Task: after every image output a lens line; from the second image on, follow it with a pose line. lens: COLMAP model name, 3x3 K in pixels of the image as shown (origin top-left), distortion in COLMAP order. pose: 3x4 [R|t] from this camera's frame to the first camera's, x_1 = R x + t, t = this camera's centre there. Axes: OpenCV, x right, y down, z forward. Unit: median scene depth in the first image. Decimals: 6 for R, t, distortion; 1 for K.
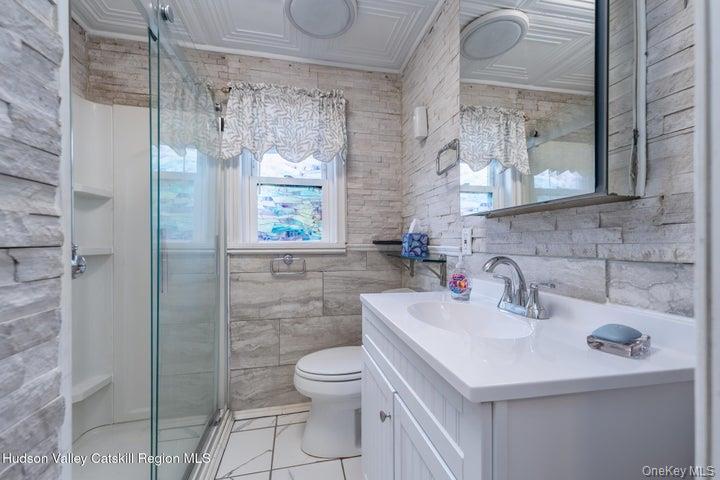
lens RADIAL K [[311.2, 0, 361.9], [0, 311.2, 242.7], [0, 0, 1]] dist [0.001060, -0.001068]
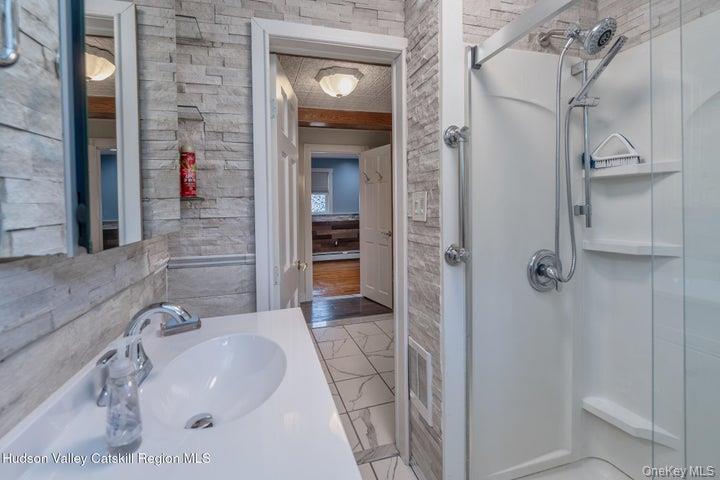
lens RADIAL K [[311.2, 0, 343.0], [0, 311.2, 212.9], [0, 0, 1]] dist [0.001060, -0.001068]
pose [[-0.997883, 0.020269, -0.061803, 0.176332], [0.019795, 0.999770, 0.008276, -0.393051], [0.061957, 0.007035, -0.998054, 4.263582]]
